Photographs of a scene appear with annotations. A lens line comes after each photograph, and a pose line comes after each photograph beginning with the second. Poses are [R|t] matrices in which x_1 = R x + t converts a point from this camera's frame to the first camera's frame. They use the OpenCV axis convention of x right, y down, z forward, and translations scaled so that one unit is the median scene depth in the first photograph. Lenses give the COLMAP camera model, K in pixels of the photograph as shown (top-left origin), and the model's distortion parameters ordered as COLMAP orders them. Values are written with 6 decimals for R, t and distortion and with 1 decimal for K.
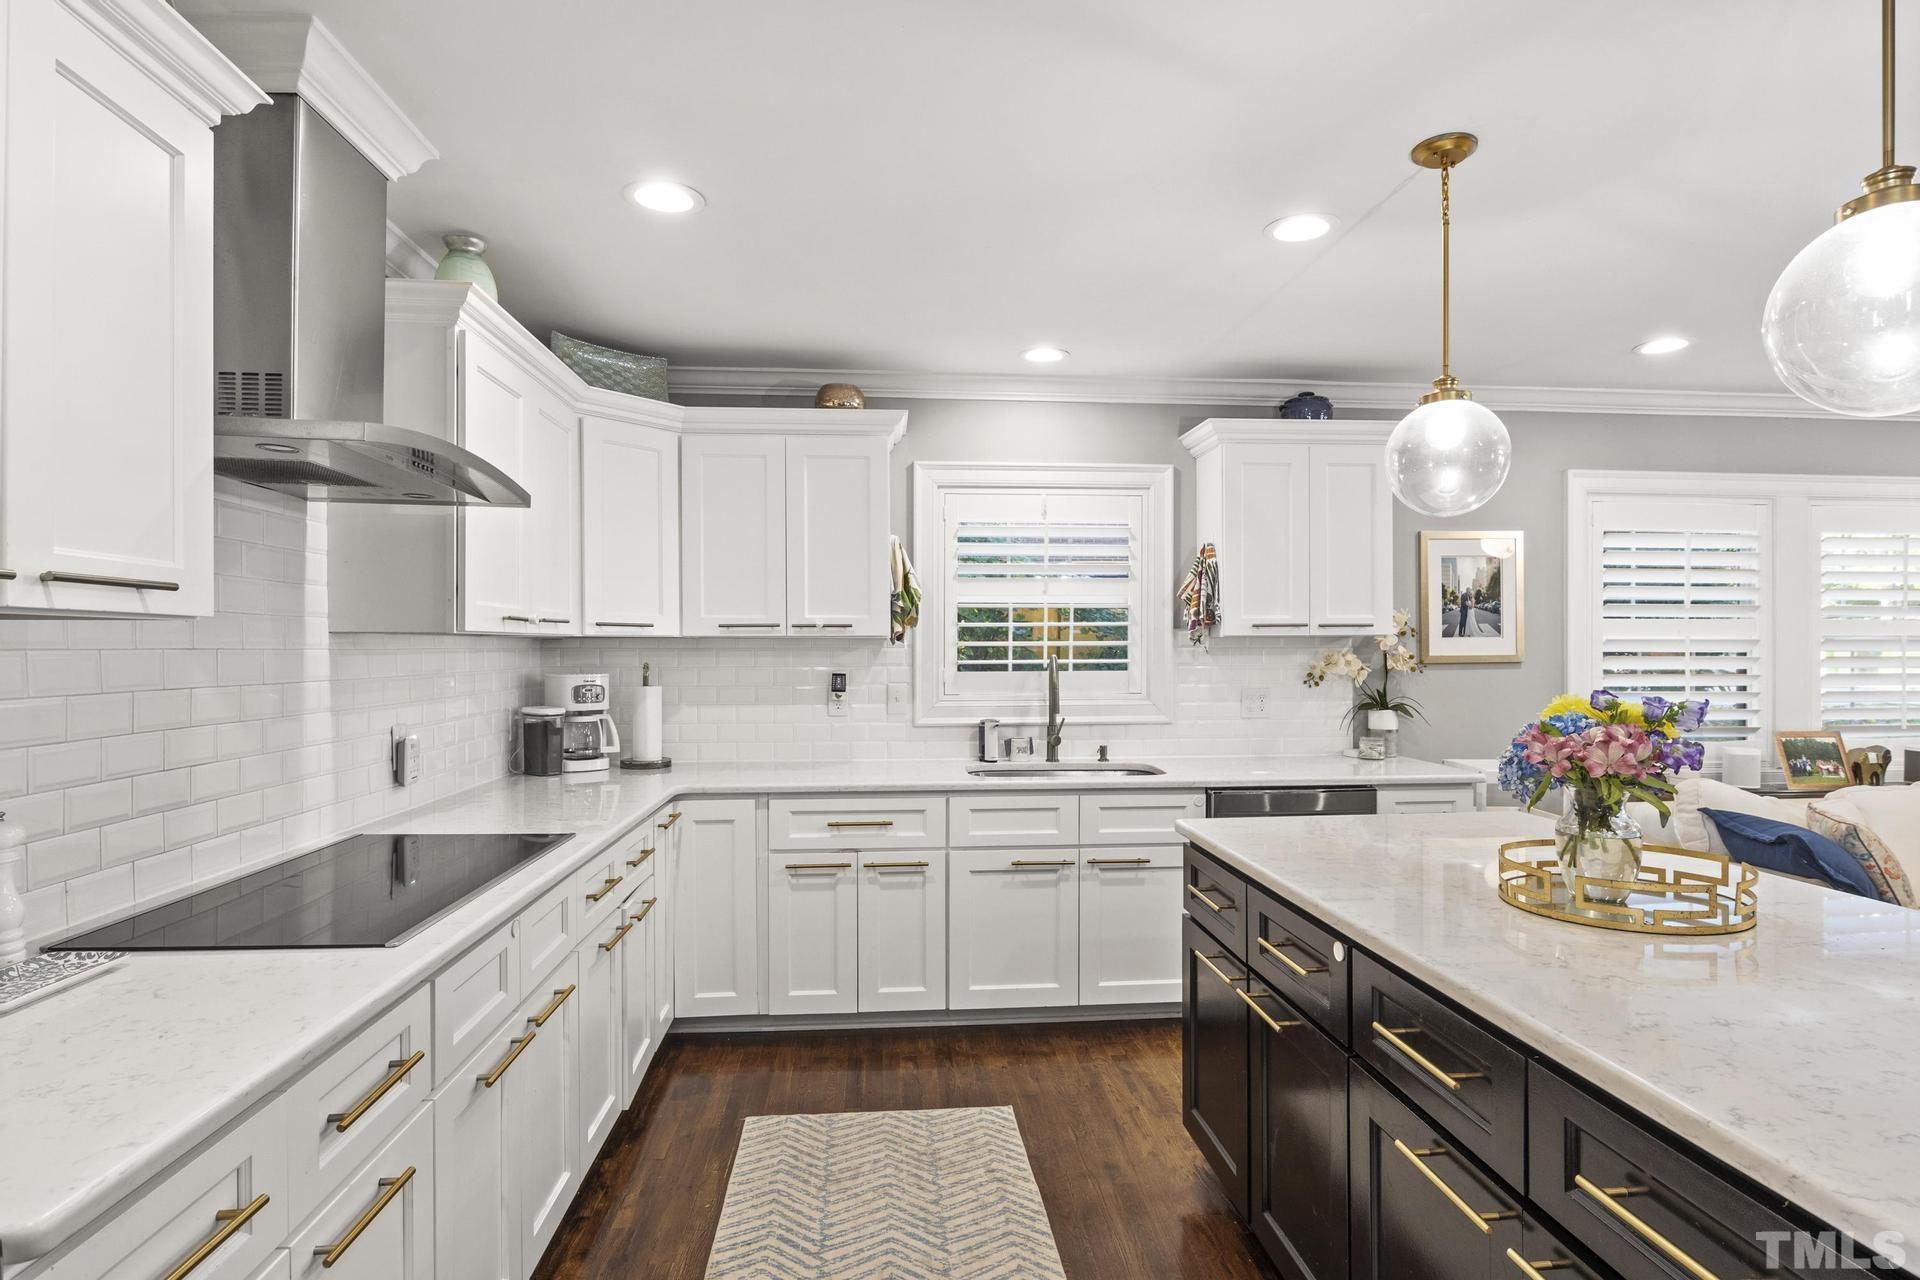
lens RADIAL K [[993.6, 0, 966.6], [0, 993.6, 657.2], [0, 0, 1]] dist [-0.009023, -0.000674]
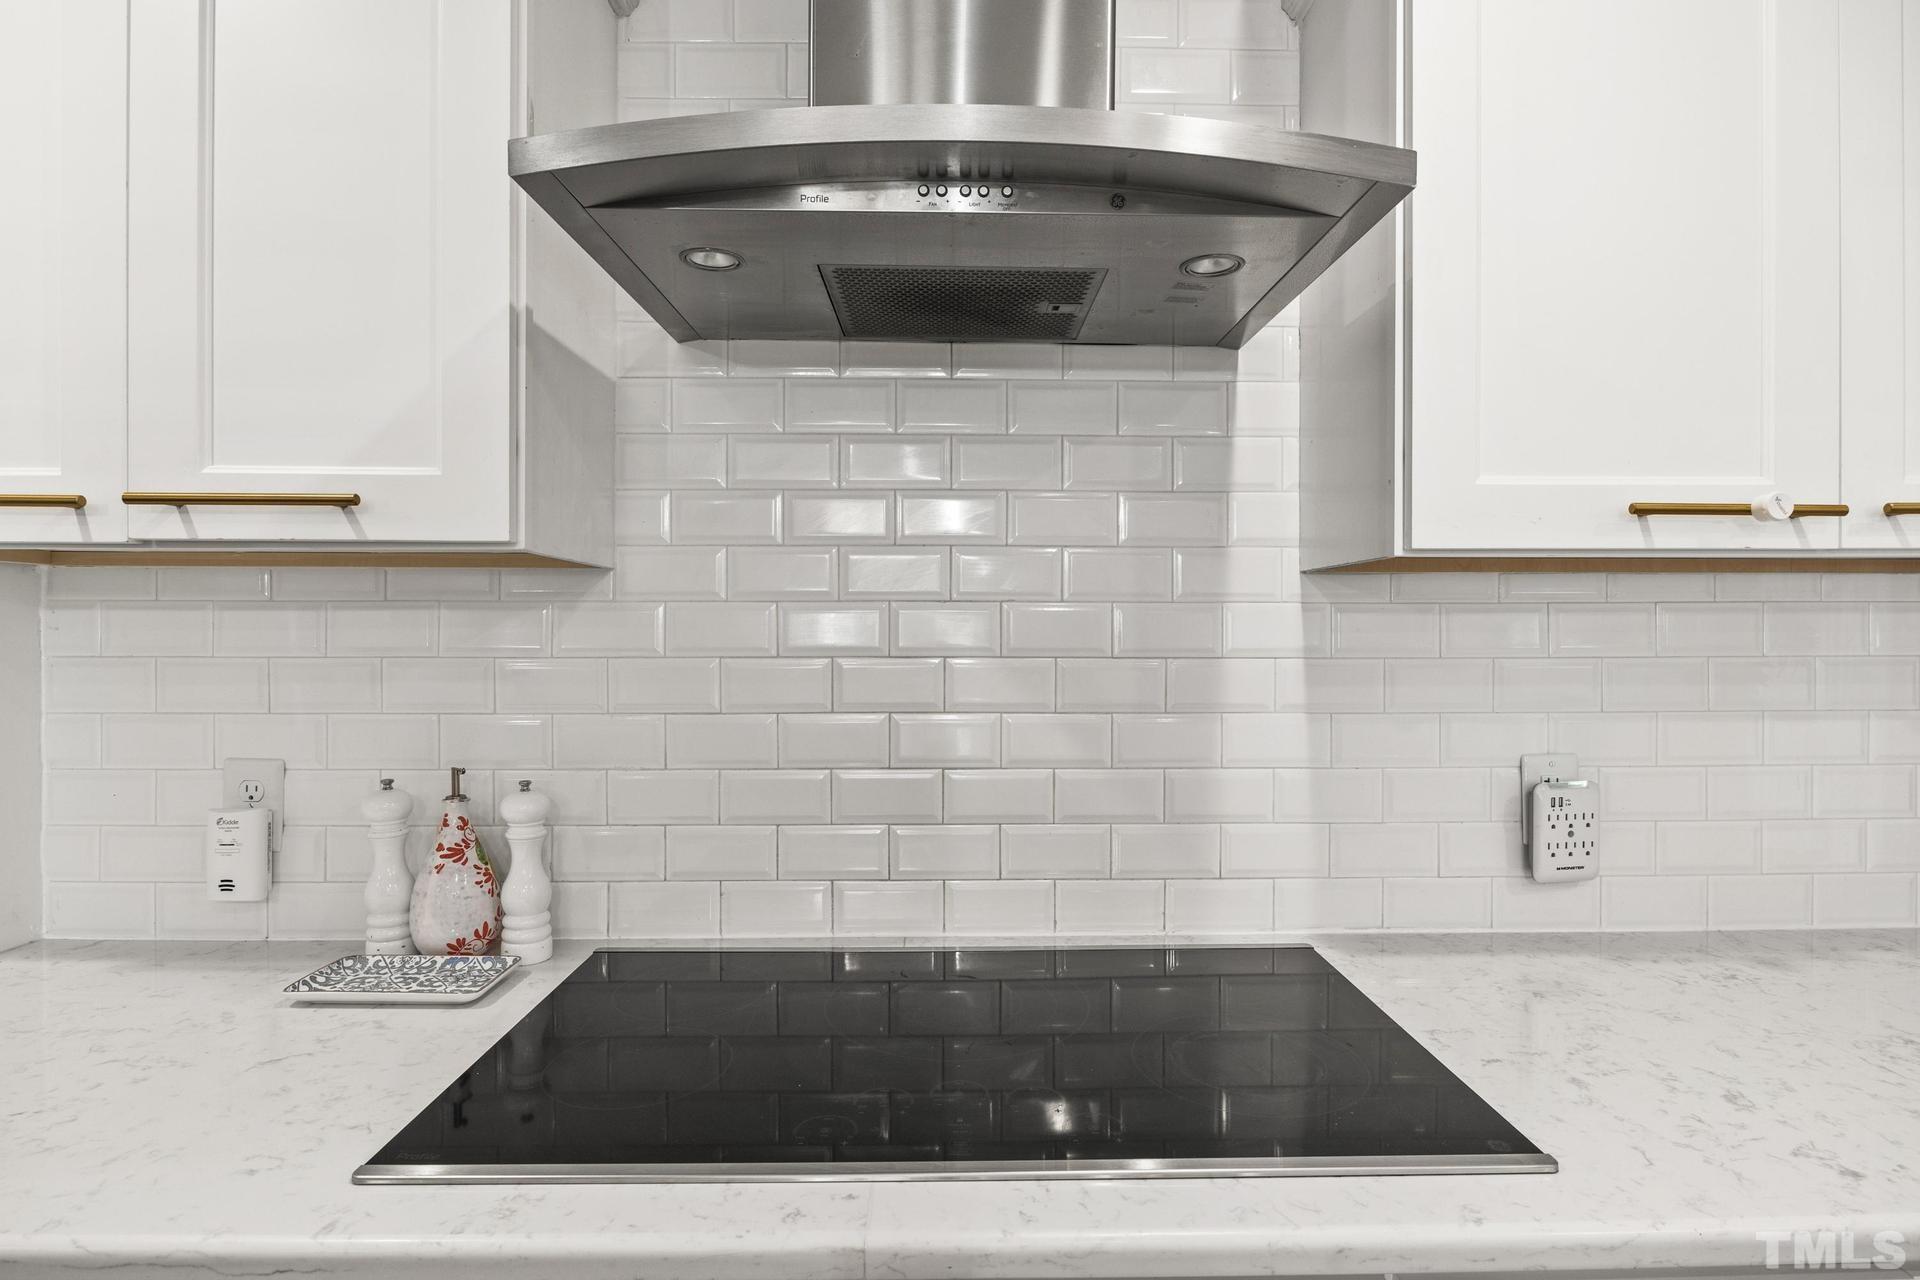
lens RADIAL K [[993.6, 0, 977.3], [0, 993.6, 637.6], [0, 0, 1]] dist [-0.009023, -0.000674]
pose [[-0.059698, 0.007849, -0.998186, -0.040869], [-0.010251, 0.999912, 0.008475, 0.005763], [0.998164, 0.010738, -0.059612, 0.531371]]
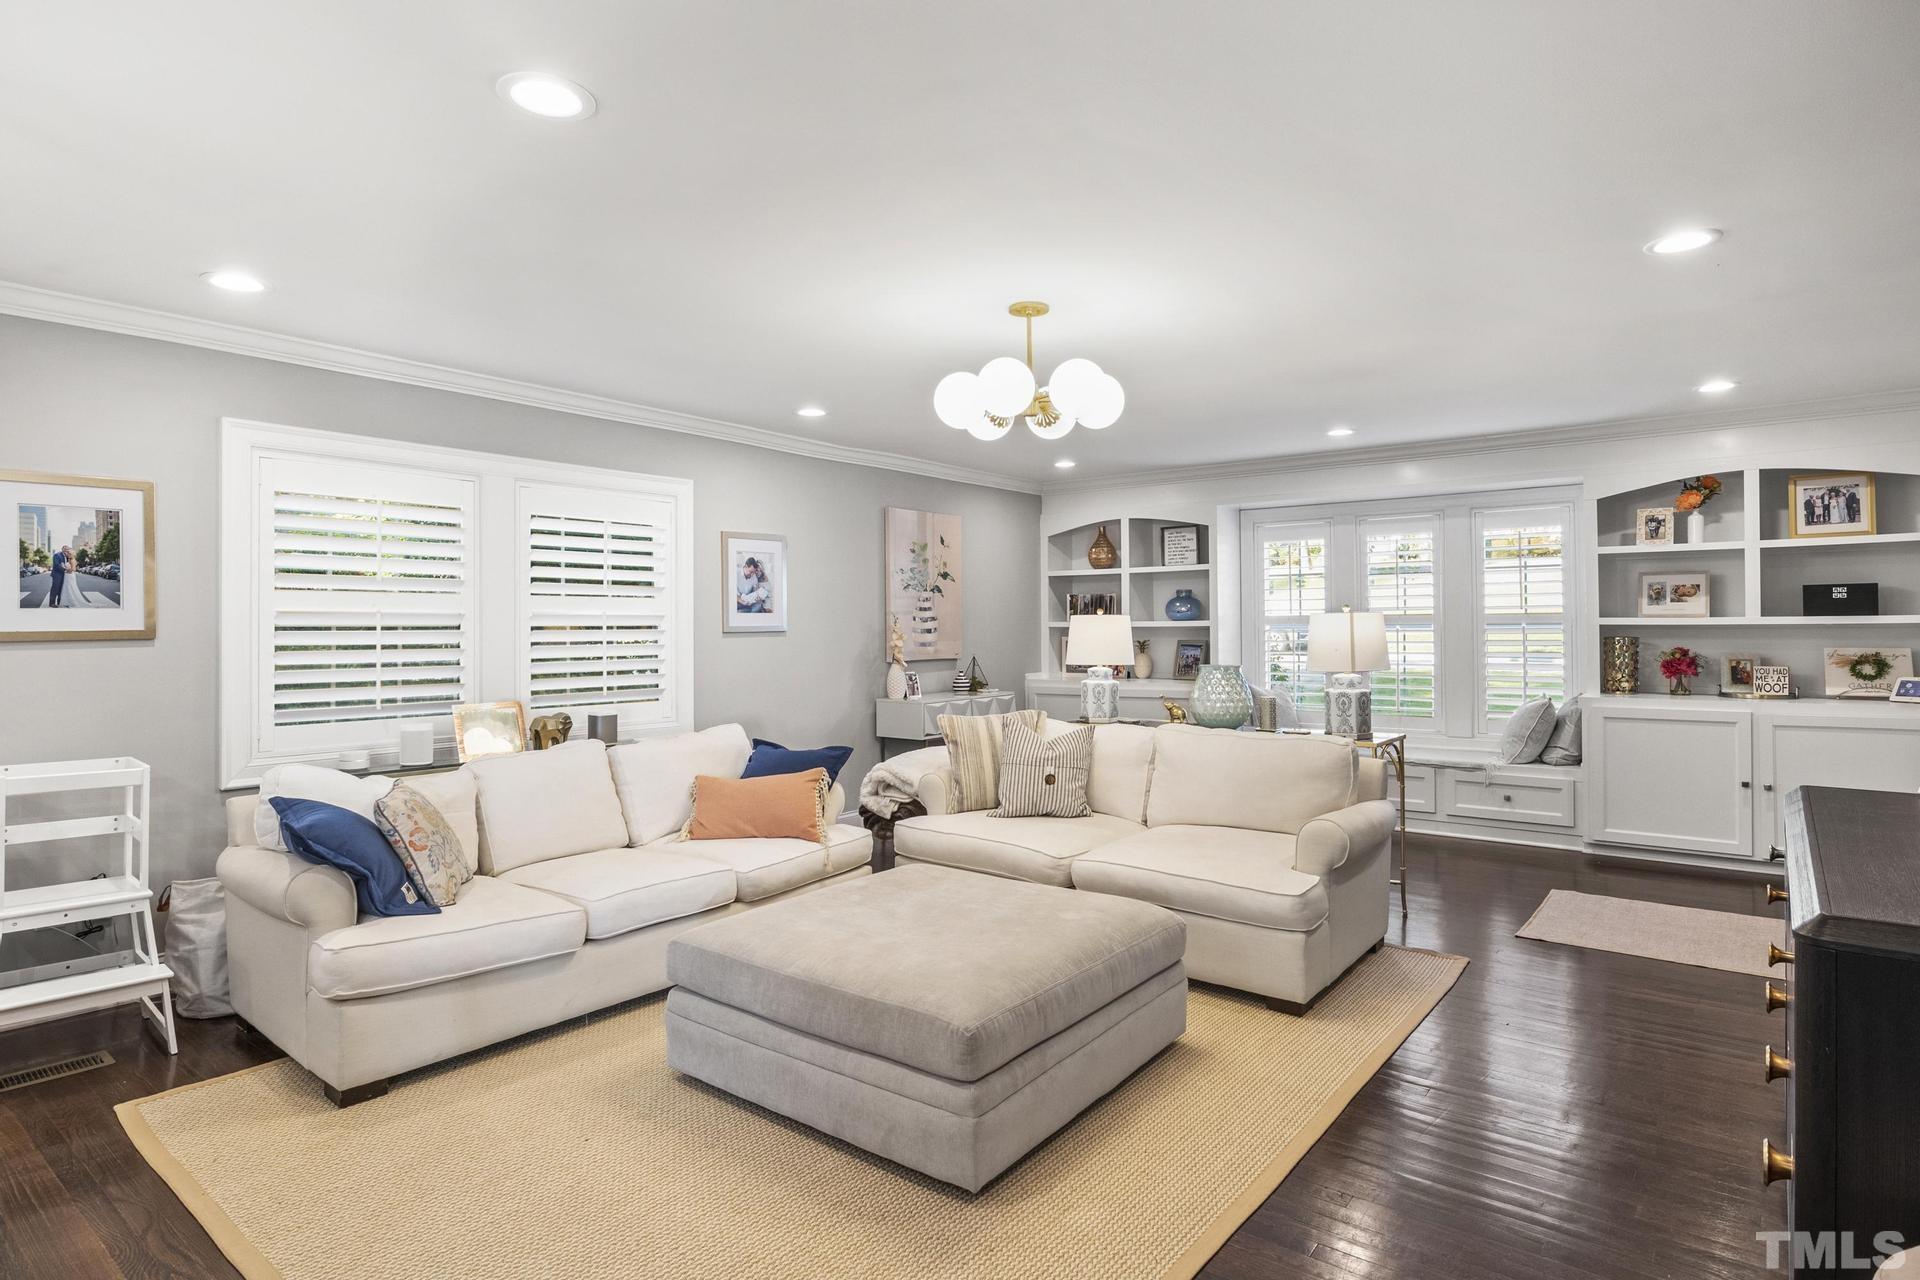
lens RADIAL K [[993.6, 0, 960.5], [0, 993.6, 620.6], [0, 0, 1]] dist [-0.009023, -0.000674]
pose [[0.681480, 0.003629, 0.731828, 0.467545], [0.006070, 0.999925, -0.010611, 0.002855], [-0.731811, 0.011673, 0.681407, -0.075239]]
